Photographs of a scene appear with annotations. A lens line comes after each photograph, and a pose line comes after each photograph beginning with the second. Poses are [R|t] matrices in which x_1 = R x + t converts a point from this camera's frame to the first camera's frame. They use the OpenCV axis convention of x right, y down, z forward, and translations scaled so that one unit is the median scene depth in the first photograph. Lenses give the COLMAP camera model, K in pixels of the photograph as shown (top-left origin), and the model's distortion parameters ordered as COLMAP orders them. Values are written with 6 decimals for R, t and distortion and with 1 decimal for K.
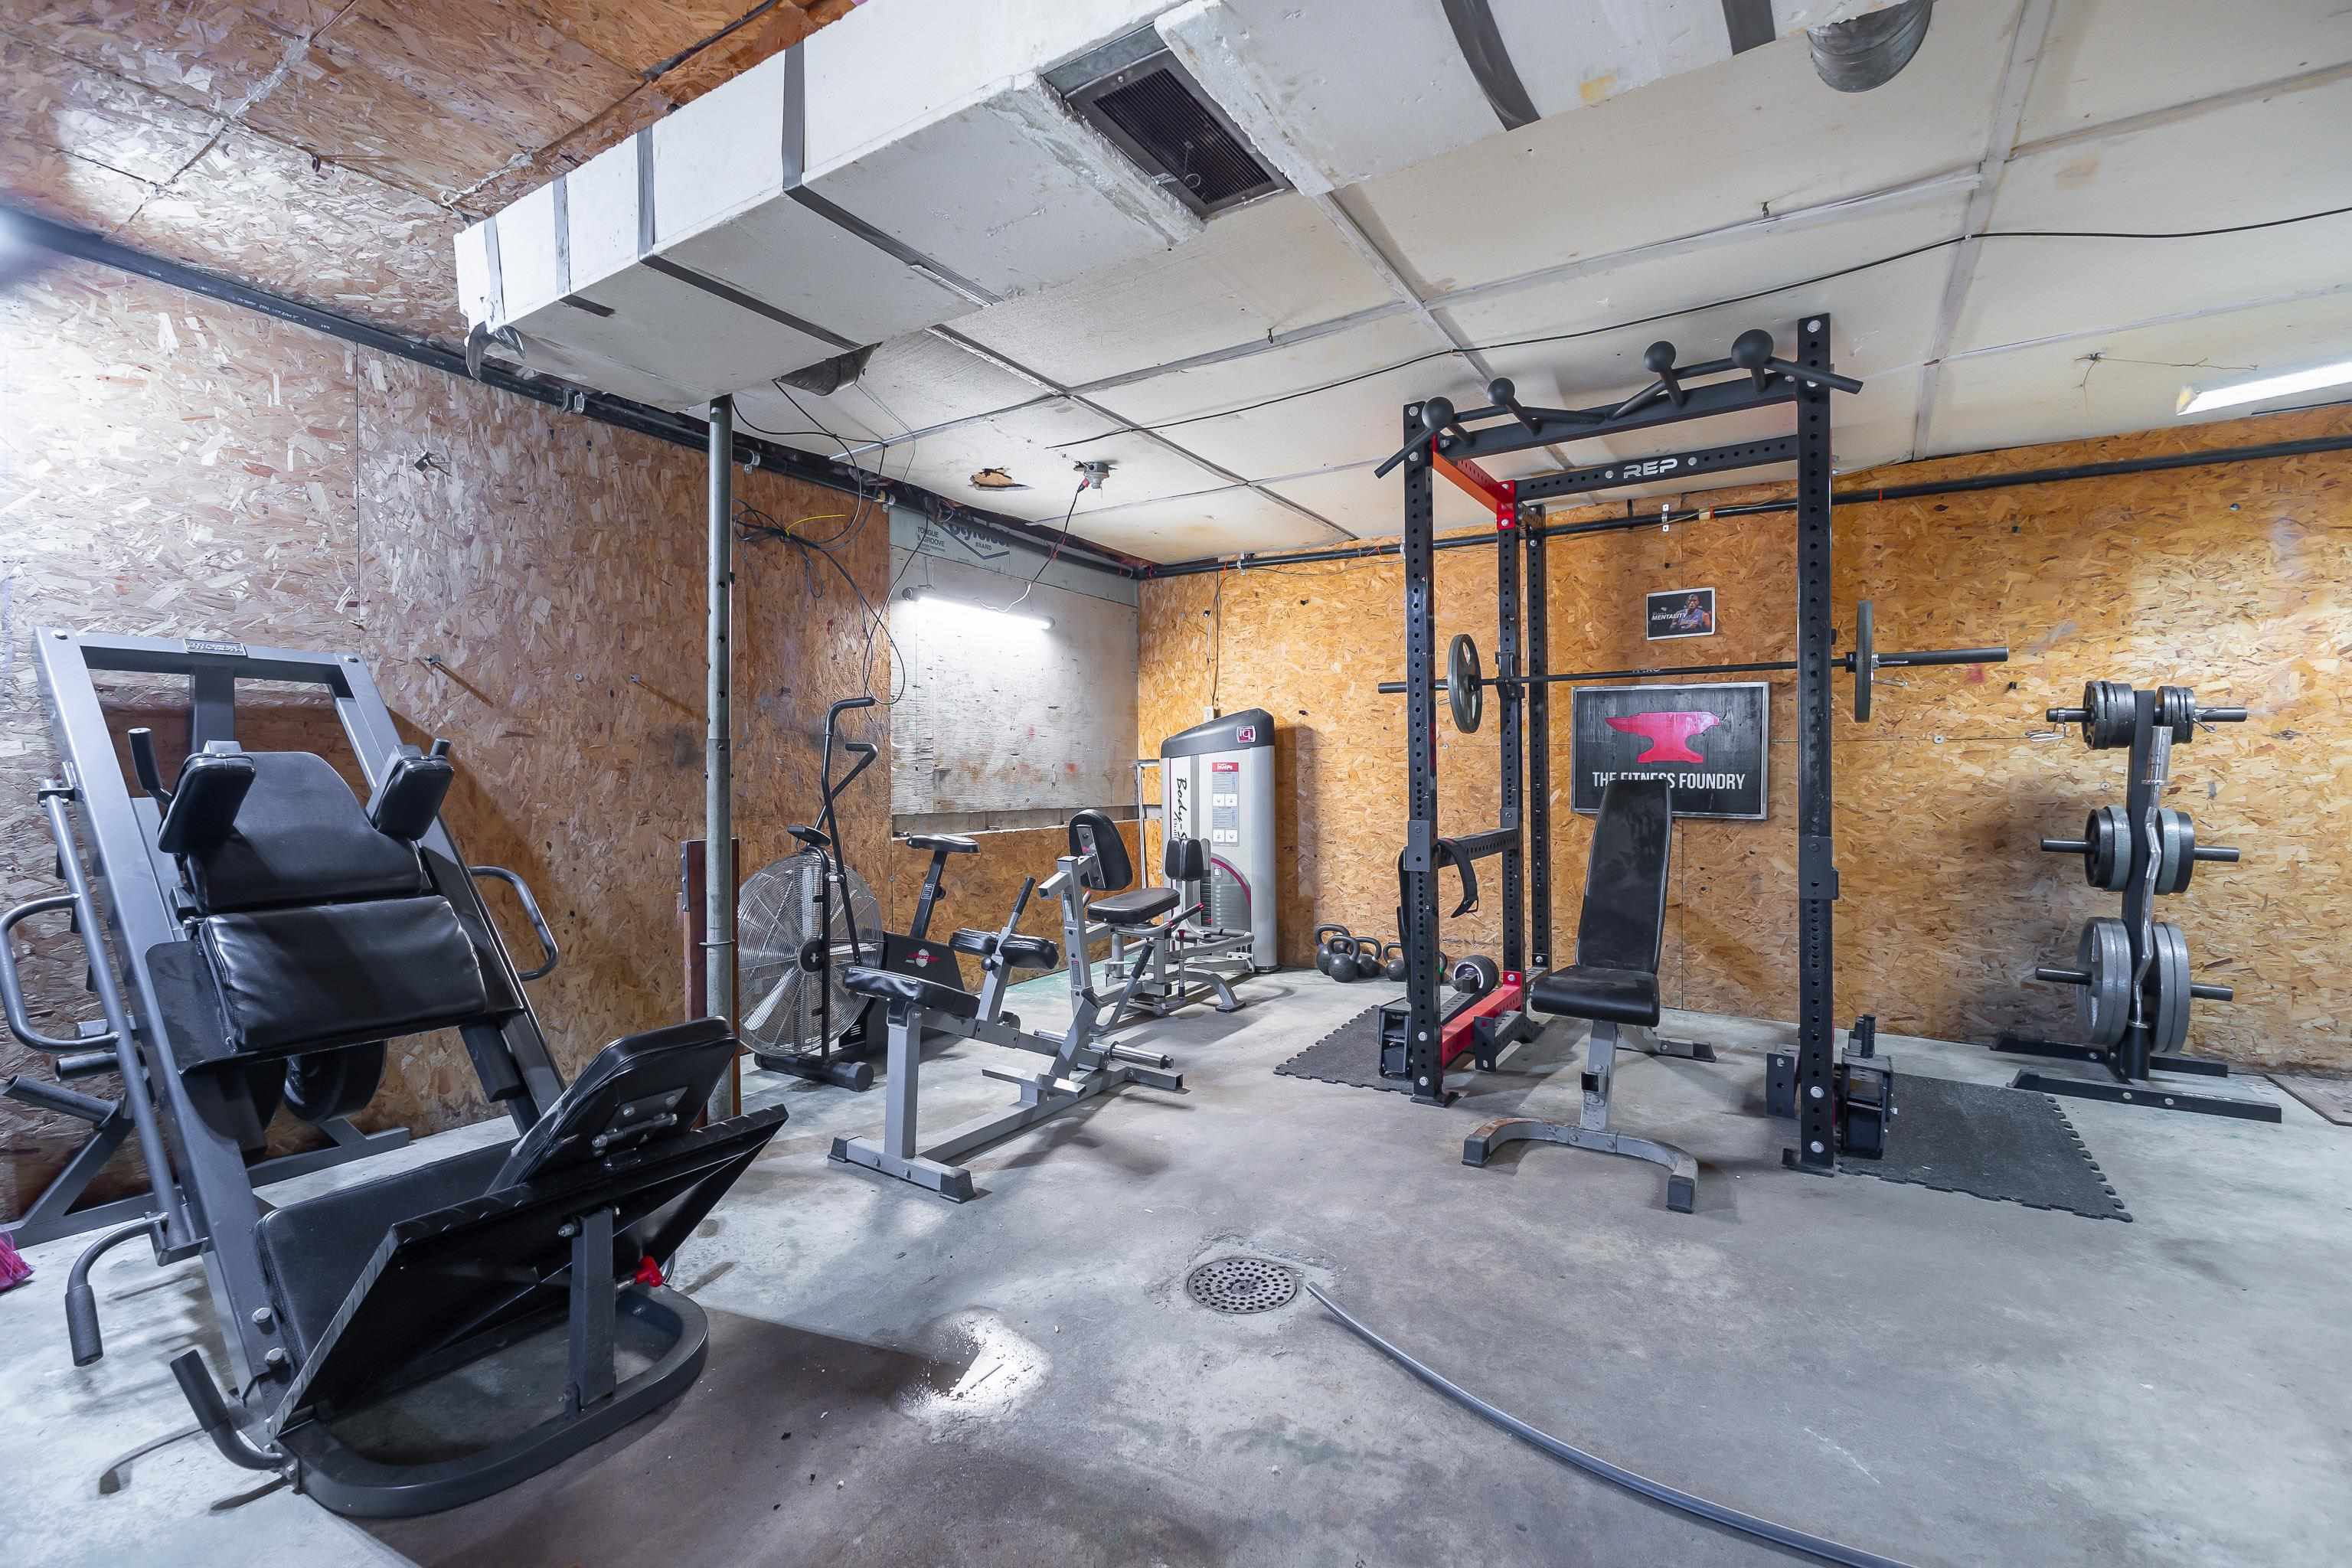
lens RADIAL K [[1019.2, 0, 1162.6], [0, 1019.2, 777.5], [0, 0, 1]] dist [0.004100, 0.000117]
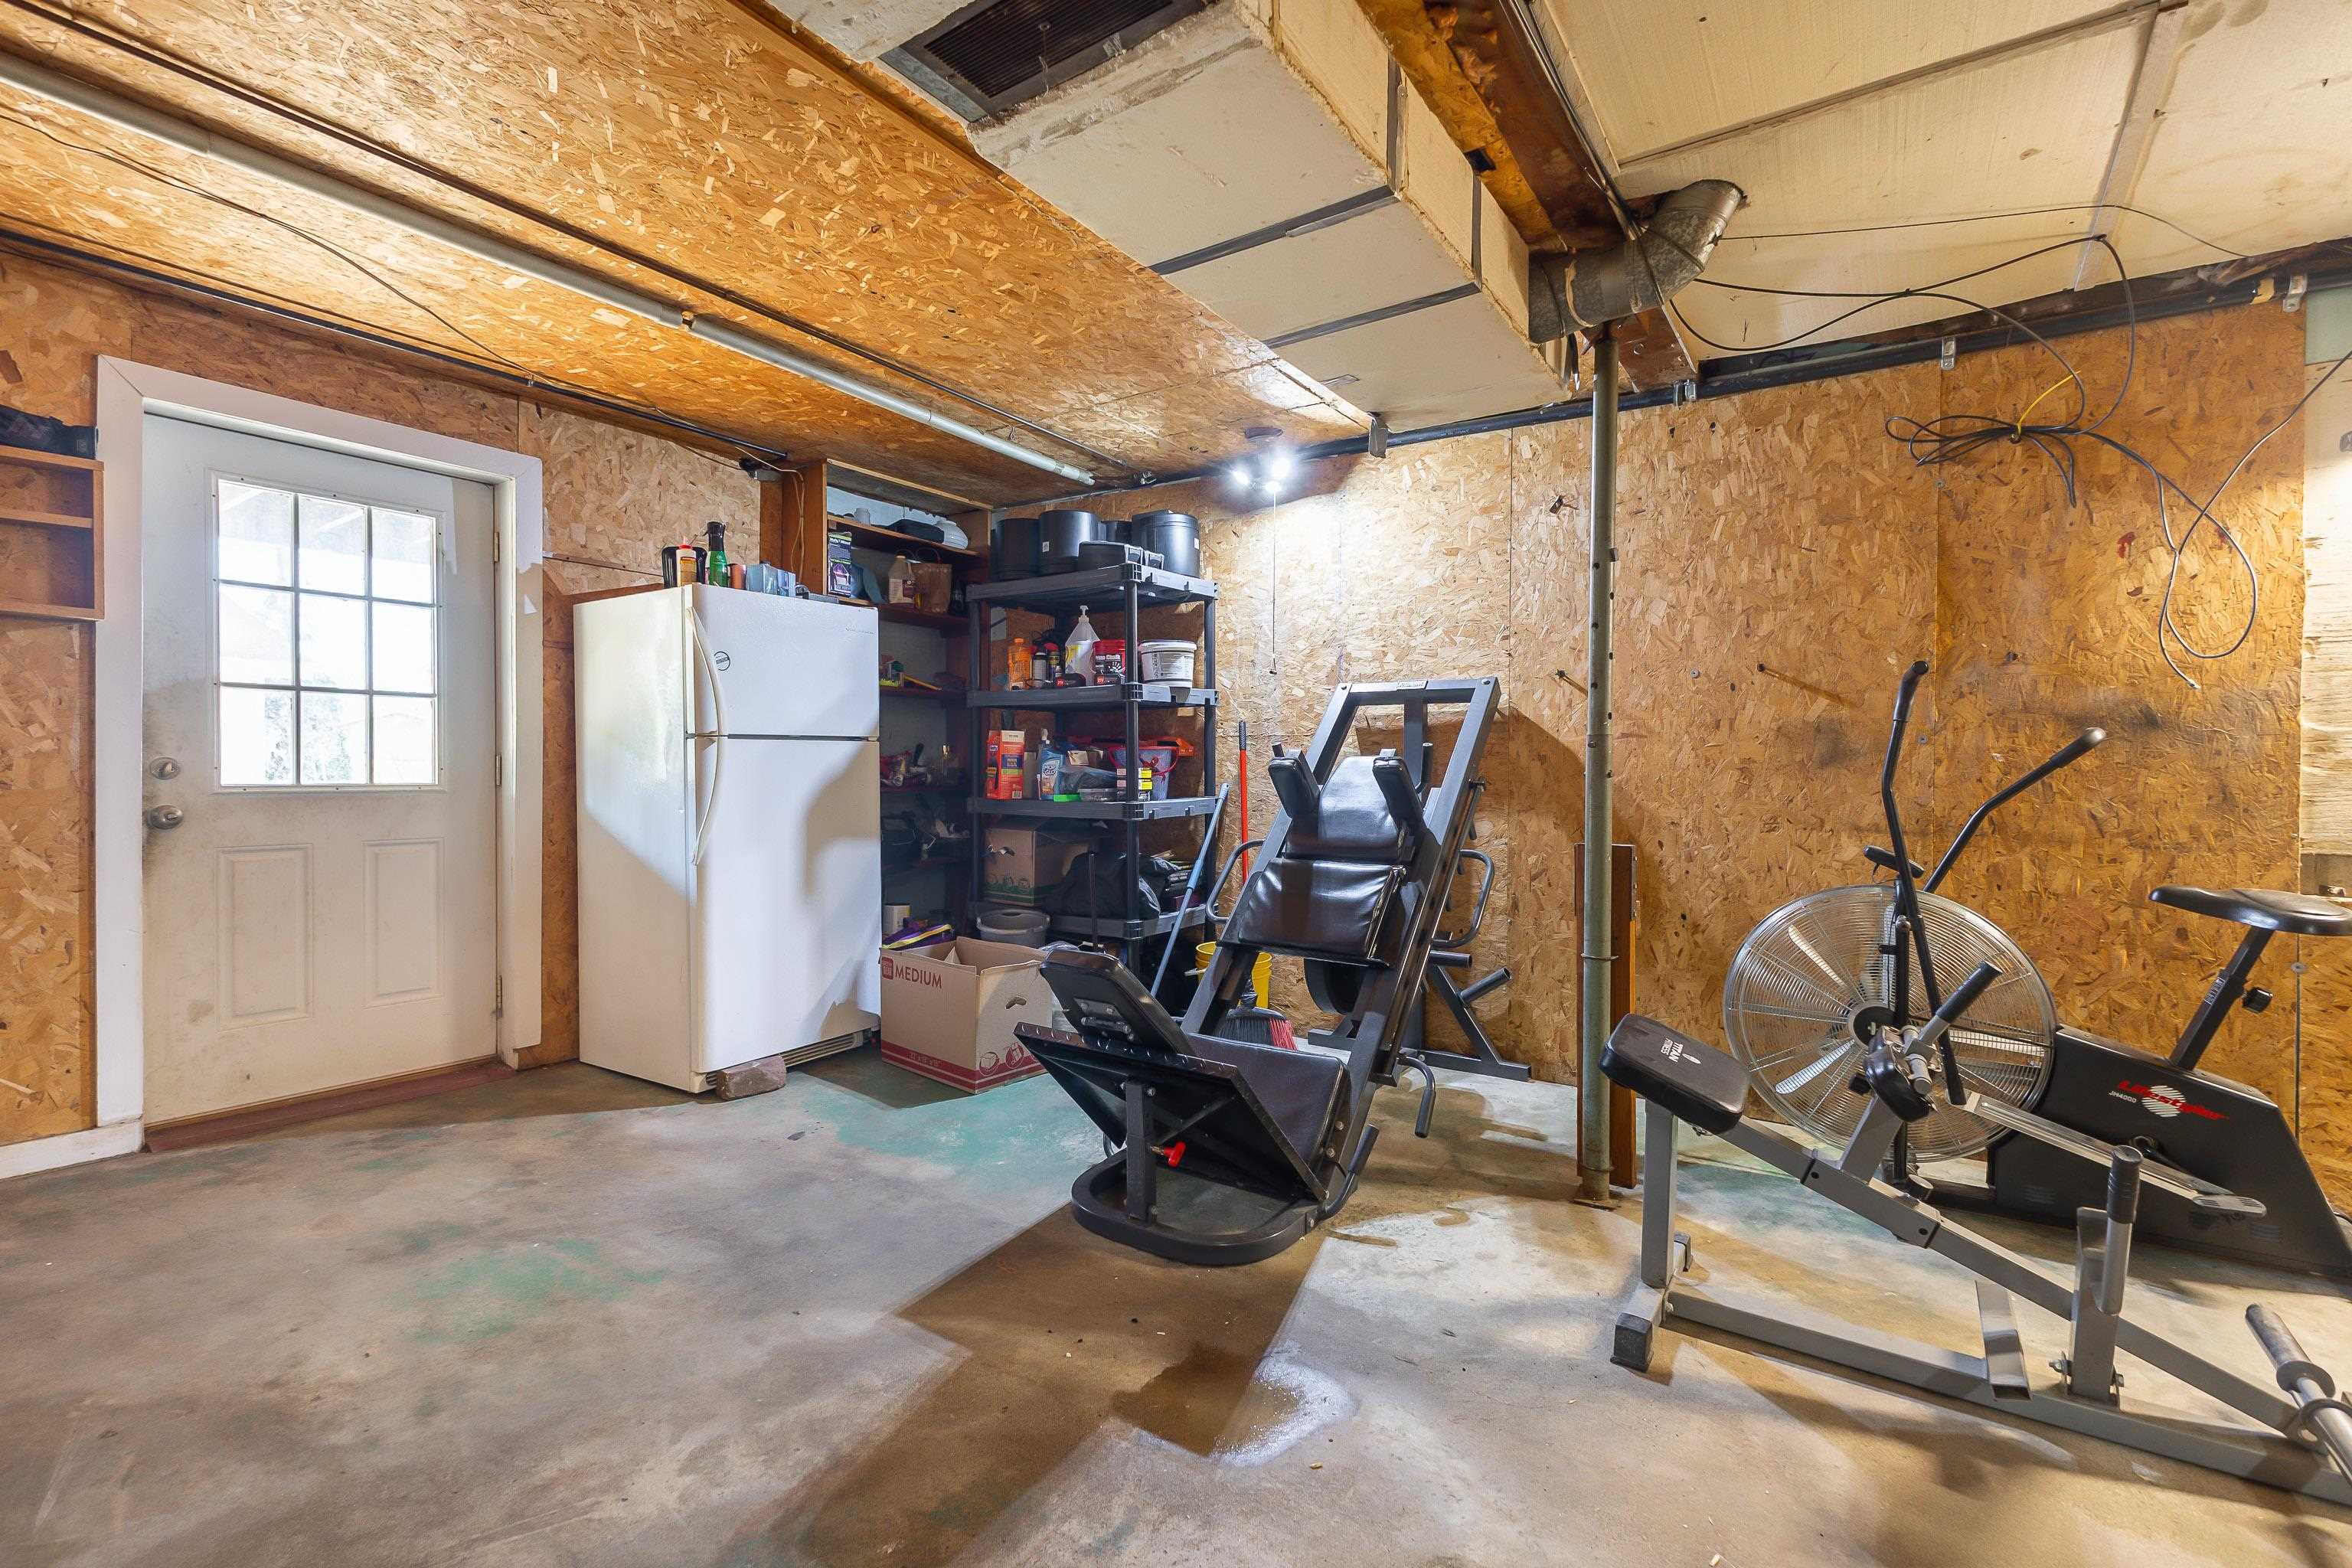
lens RADIAL K [[1019.2, 0, 1164.7], [0, 1019.2, 777.8], [0, 0, 1]] dist [0.004100, 0.000117]
pose [[-0.032820, 0.008364, -0.999426, 0.409109], [-0.011873, 0.999891, 0.008758, -0.002203], [0.999391, 0.012154, -0.032717, 0.530190]]
